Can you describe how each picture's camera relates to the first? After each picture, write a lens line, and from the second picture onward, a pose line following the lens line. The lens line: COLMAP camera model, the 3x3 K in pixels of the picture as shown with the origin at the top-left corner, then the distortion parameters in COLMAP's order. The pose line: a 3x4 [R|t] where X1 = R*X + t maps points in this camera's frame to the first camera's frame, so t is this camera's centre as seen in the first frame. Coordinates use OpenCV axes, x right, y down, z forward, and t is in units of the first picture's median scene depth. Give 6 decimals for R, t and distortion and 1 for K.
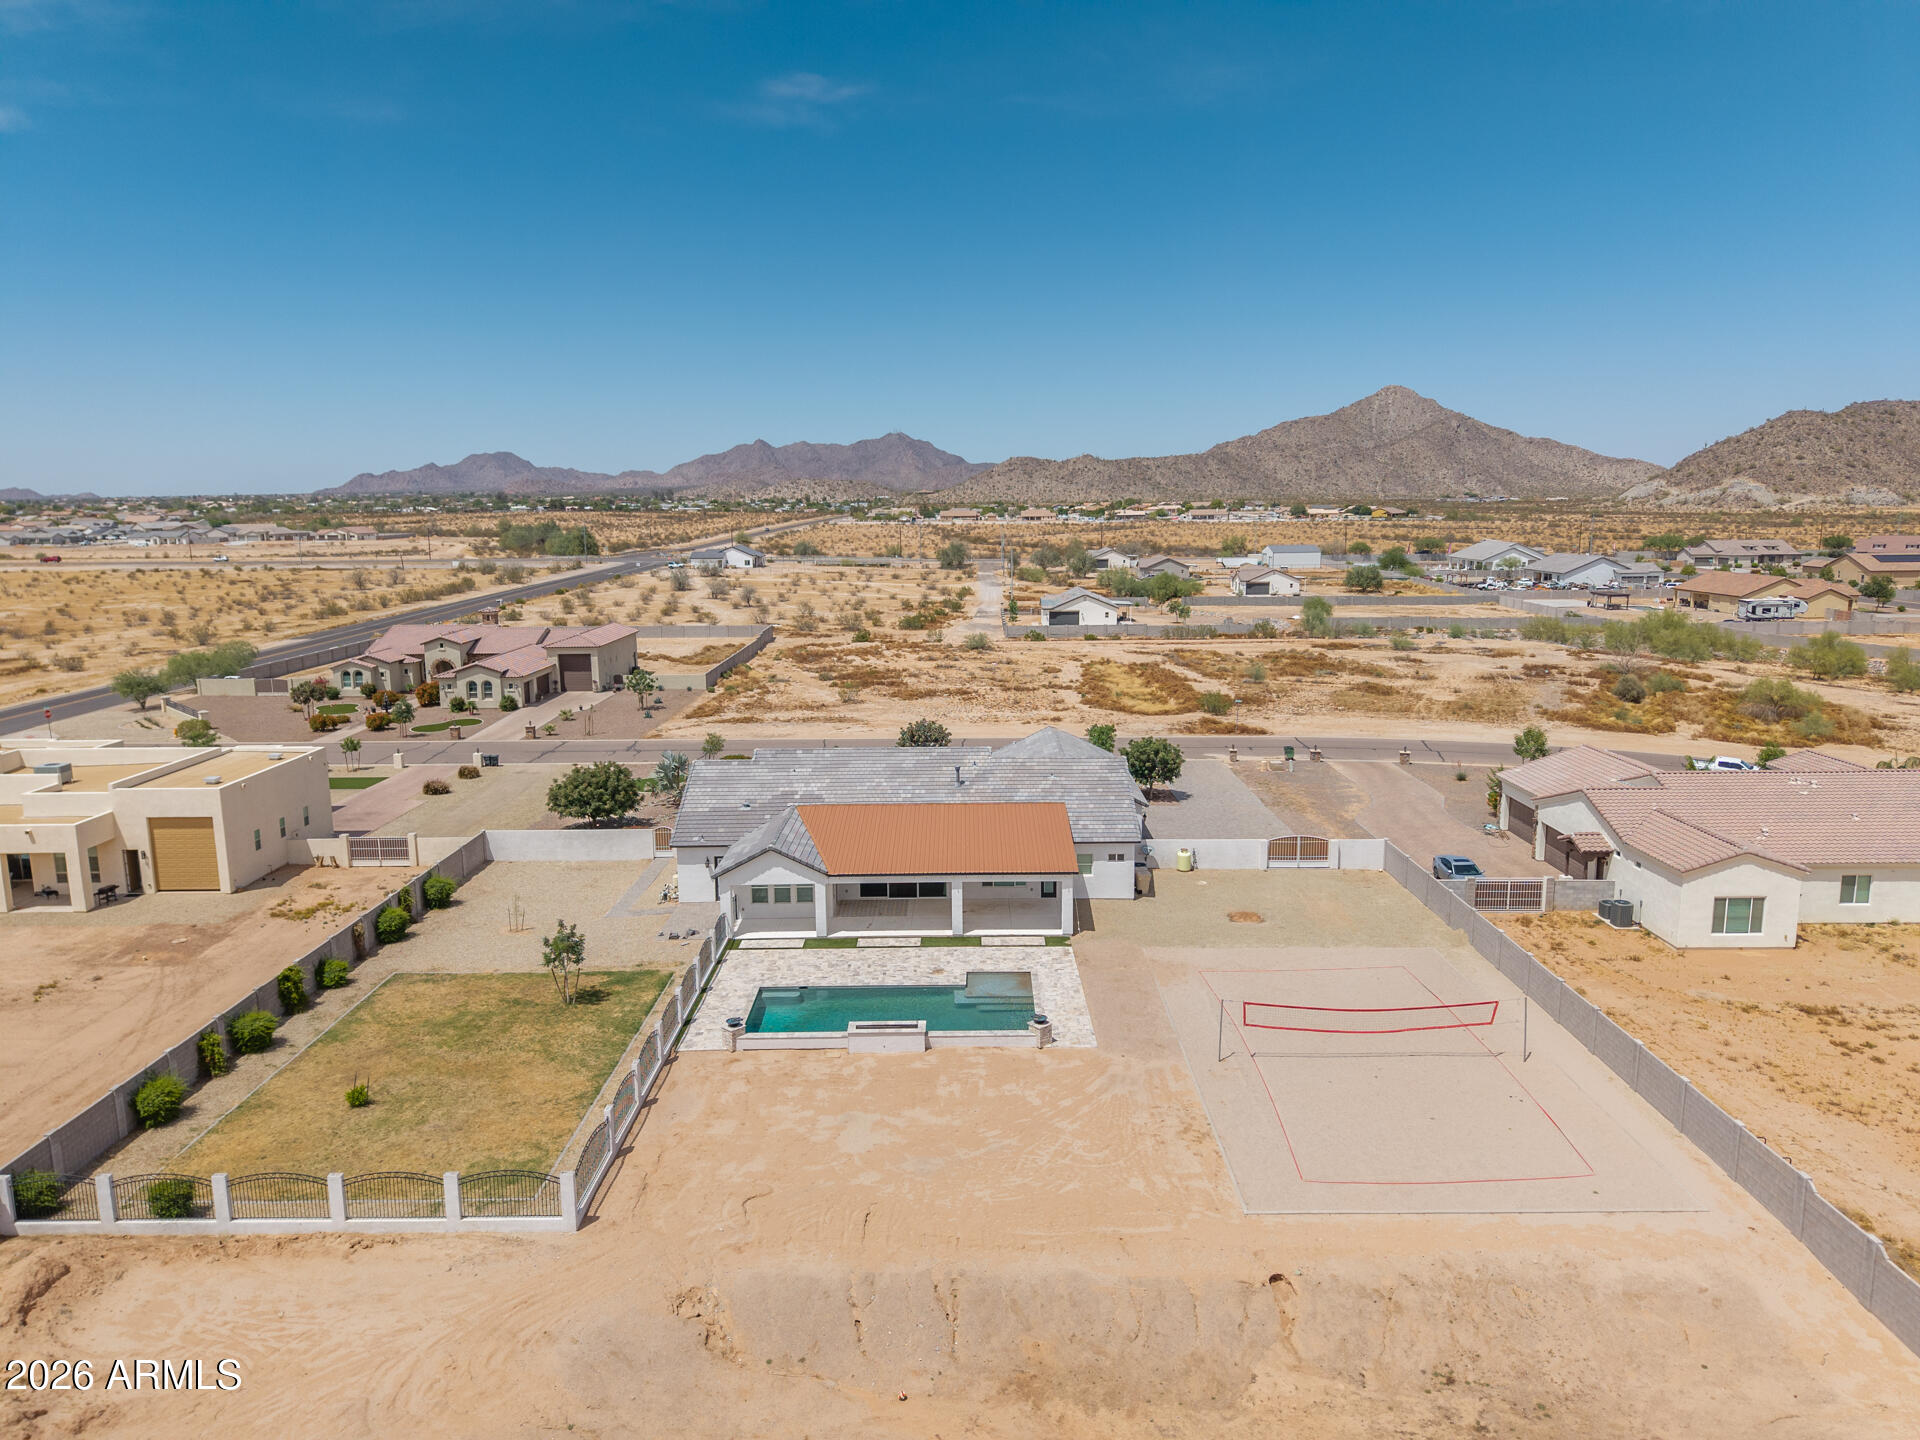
lens RADIAL K [[1283.9, 0, 959.3], [0, 1283.9, 716.0], [0, 0, 1]] dist [0.029355, -0.030187]
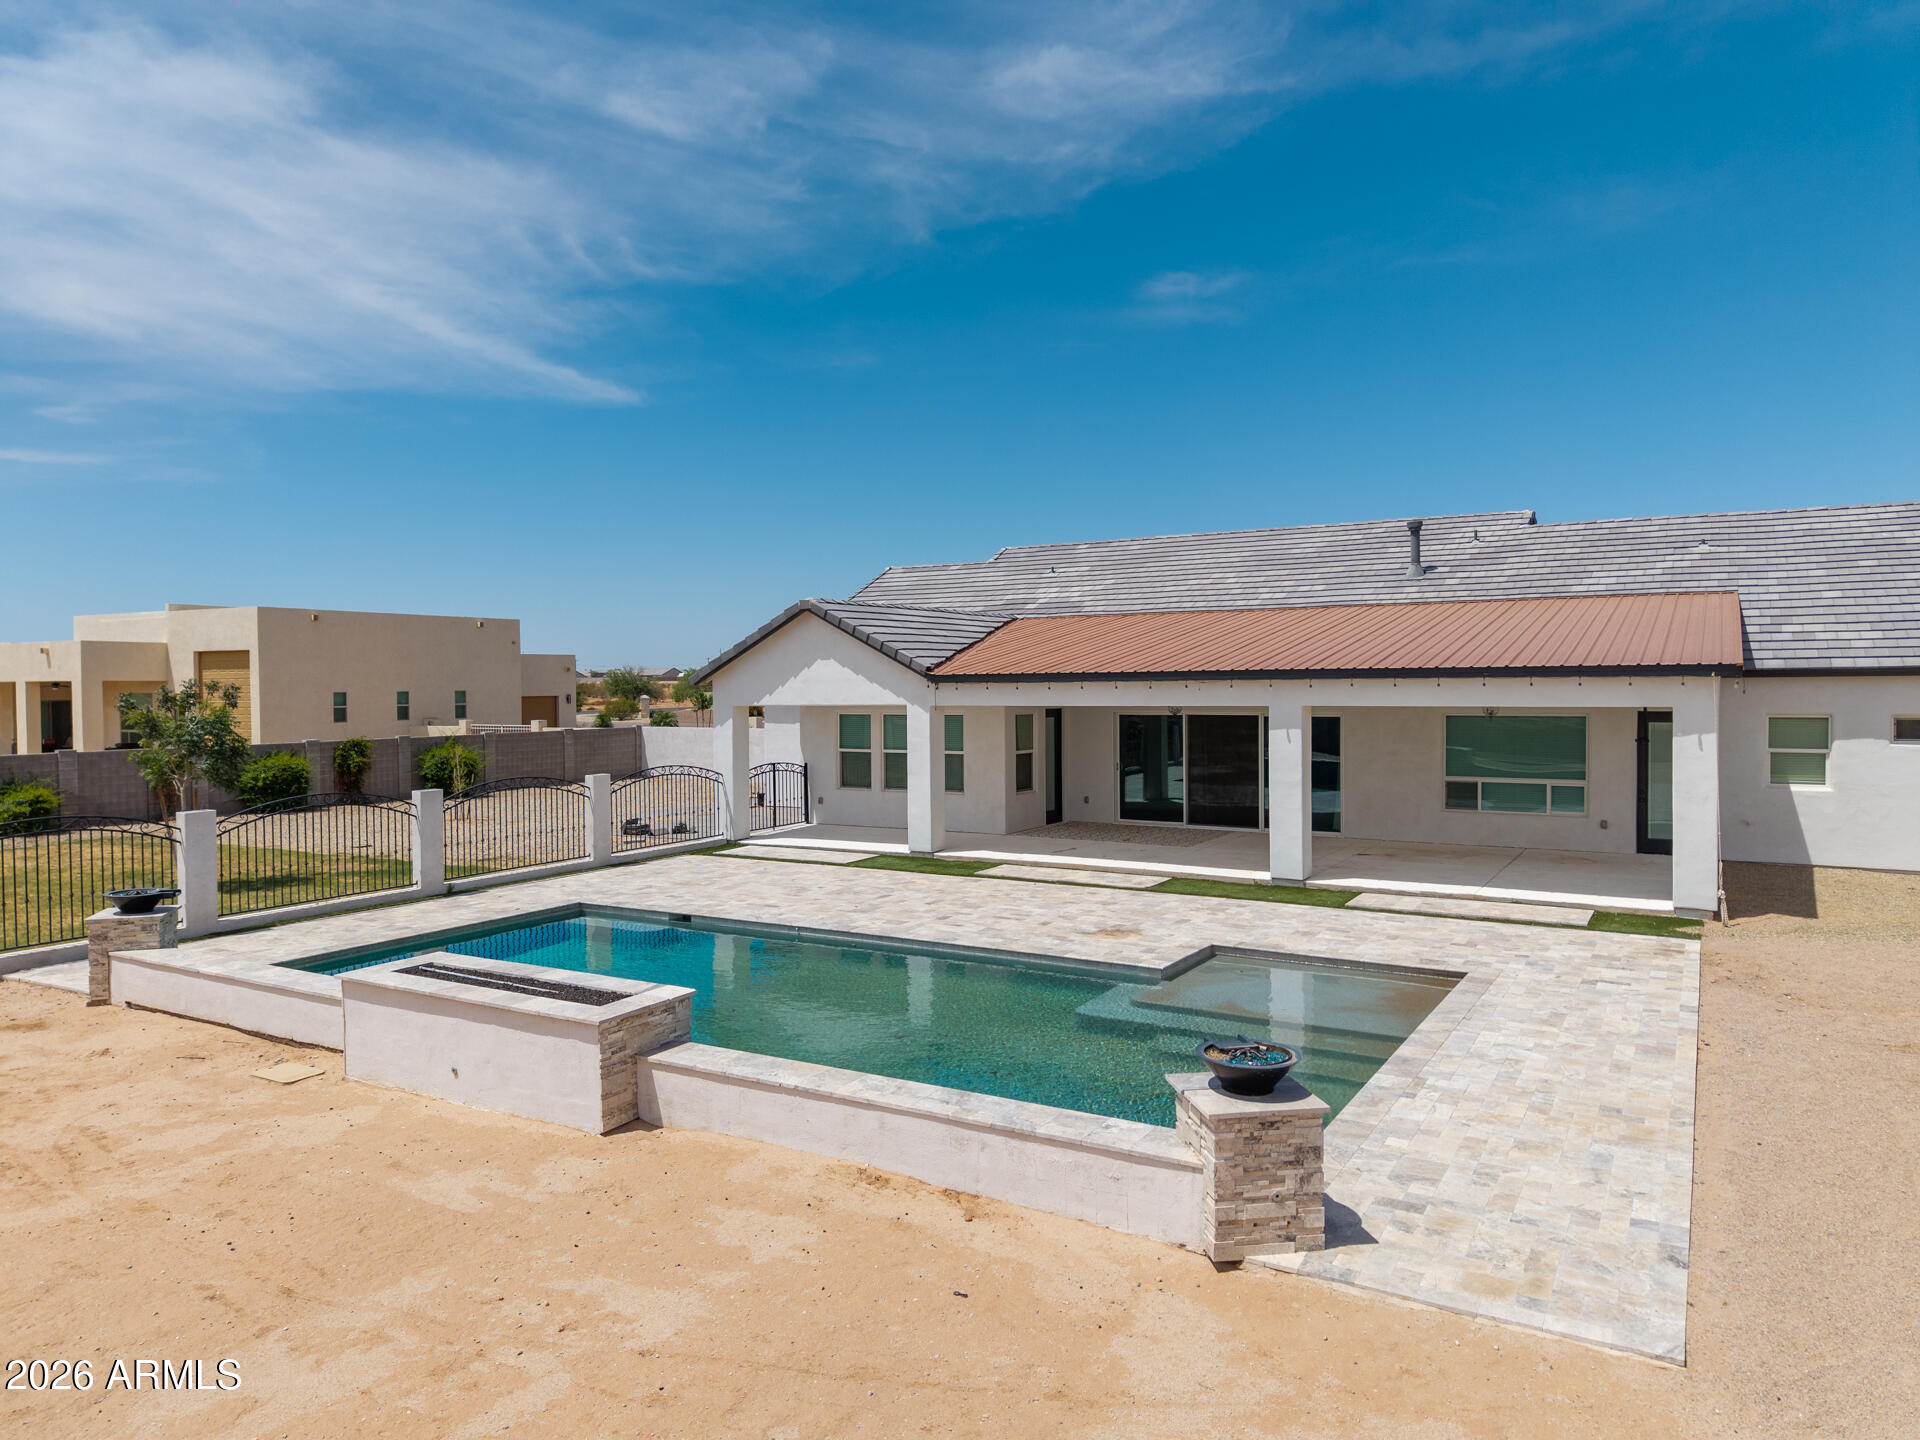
lens RADIAL K [[1283.9, 0, 956.7], [0, 1283.9, 712.8], [0, 0, 1]] dist [0.029355, -0.030187]
pose [[0.861832, 0.016381, -0.506929, 0.072141], [-0.086948, 0.989454, -0.115848, 0.142607], [0.499685, 0.143918, 0.854168, 0.561929]]
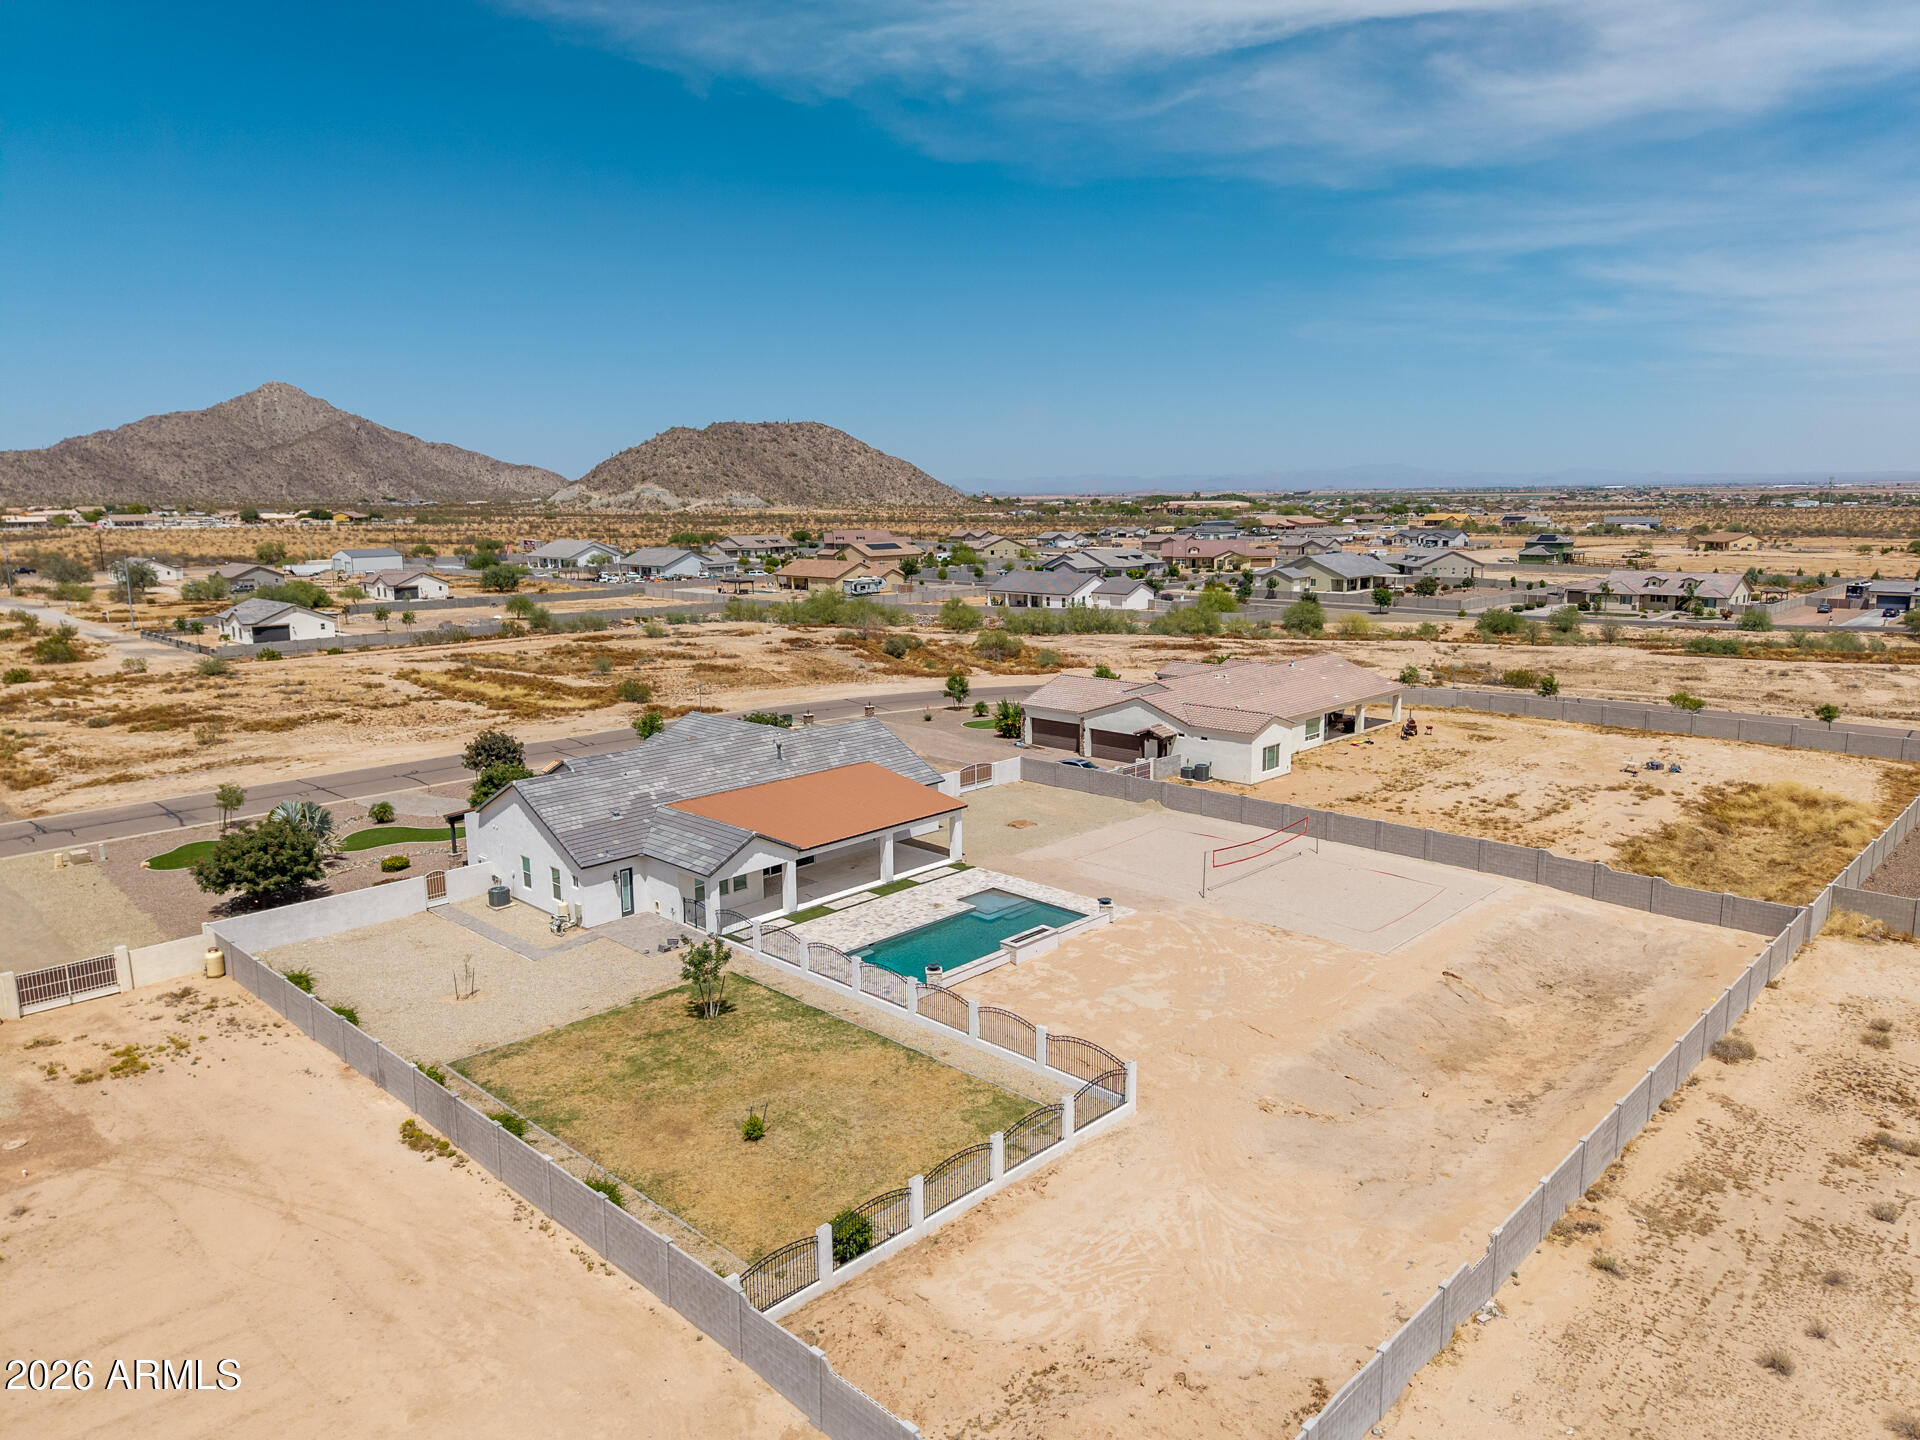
lens RADIAL K [[1283.9, 0, 962.3], [0, 1283.9, 708.9], [0, 0, 1]] dist [0.029355, -0.030187]
pose [[0.690831, -0.119372, 0.713094, -0.599909], [0.125634, 0.991092, 0.044196, -0.015466], [-0.712017, 0.059057, 0.699674, 0.139199]]
